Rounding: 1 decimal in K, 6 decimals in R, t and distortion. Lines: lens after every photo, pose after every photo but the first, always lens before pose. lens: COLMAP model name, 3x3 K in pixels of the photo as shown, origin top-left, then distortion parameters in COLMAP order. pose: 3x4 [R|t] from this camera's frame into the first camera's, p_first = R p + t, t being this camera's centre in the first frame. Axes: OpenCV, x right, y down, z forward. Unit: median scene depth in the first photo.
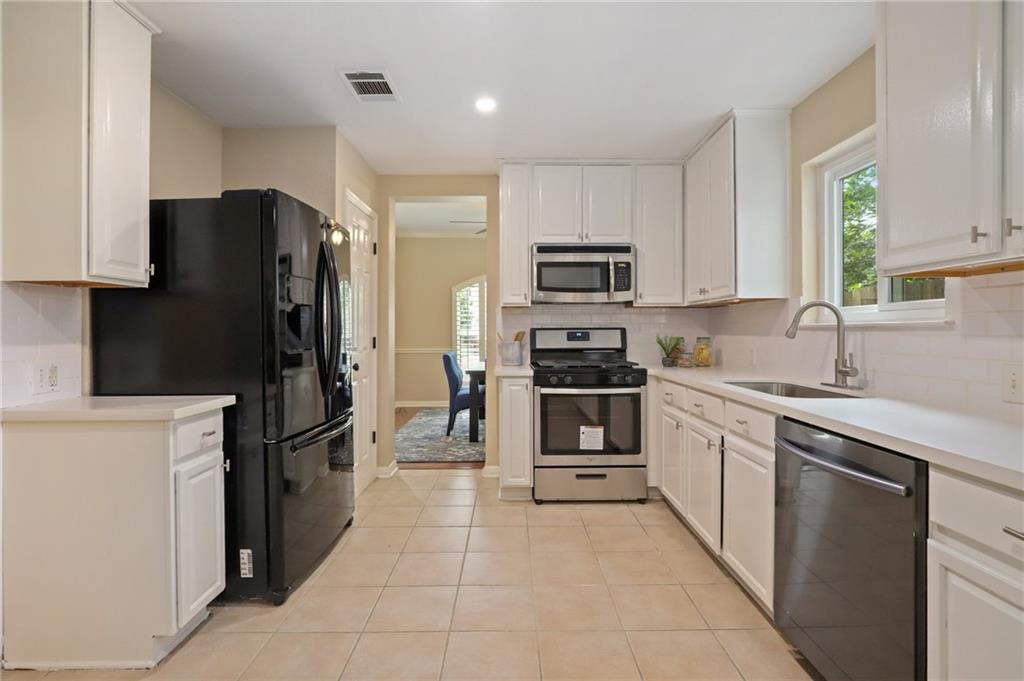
lens RADIAL K [[482.0, 0, 503.8], [0, 482.0, 330.8], [0, 0, 1]] dist [-0.021051, -0.000608]
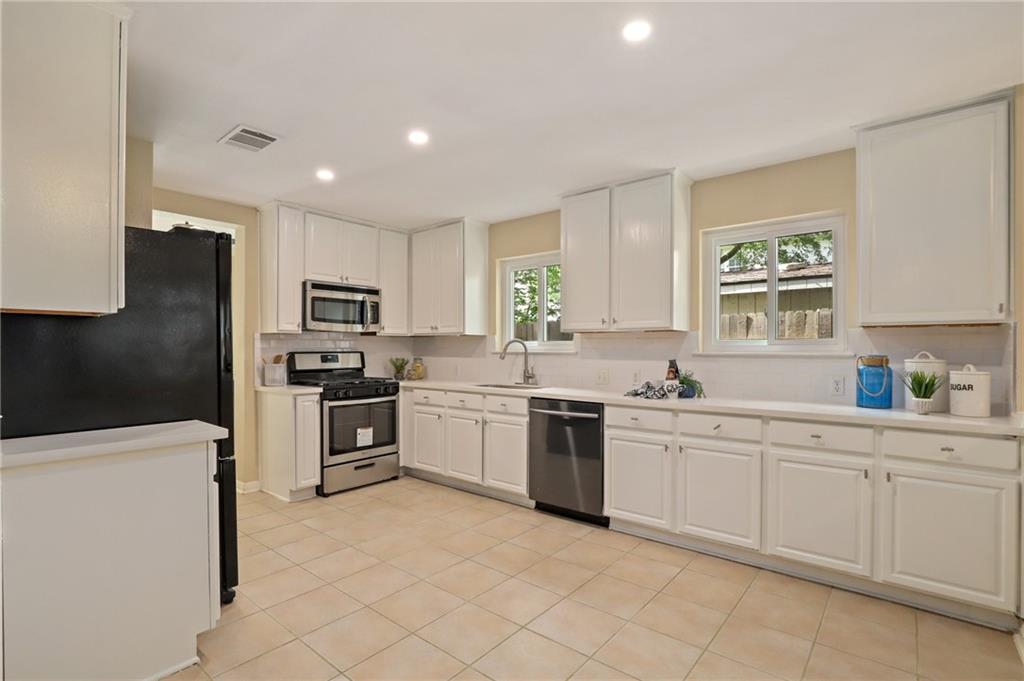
lens RADIAL K [[482.0, 0, 515.8], [0, 482.0, 346.4], [0, 0, 1]] dist [-0.021051, -0.000608]
pose [[0.639280, 0.006138, 0.768950, -0.557113], [-0.003279, 0.999981, -0.005256, -0.017078], [-0.768967, 0.000839, 0.639288, -0.147439]]
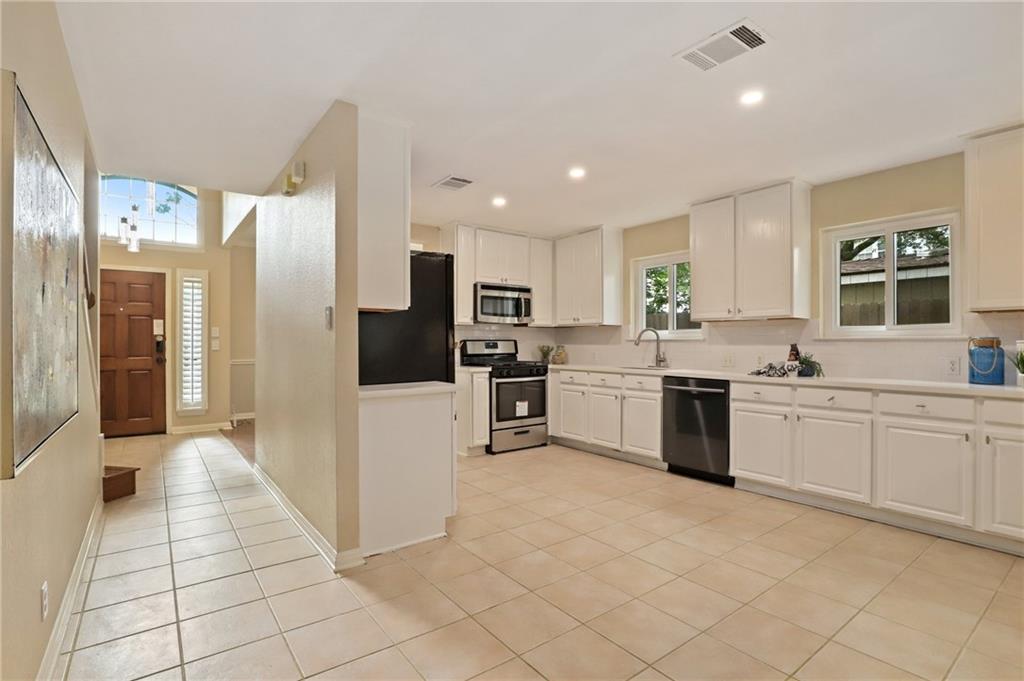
lens RADIAL K [[482.0, 0, 520.3], [0, 482.0, 339.3], [0, 0, 1]] dist [-0.021051, -0.000608]
pose [[0.801560, 0.005603, 0.597888, -0.778270], [-0.002087, 0.999976, -0.006574, 0.002431], [-0.597911, 0.004022, 0.801553, -0.281451]]
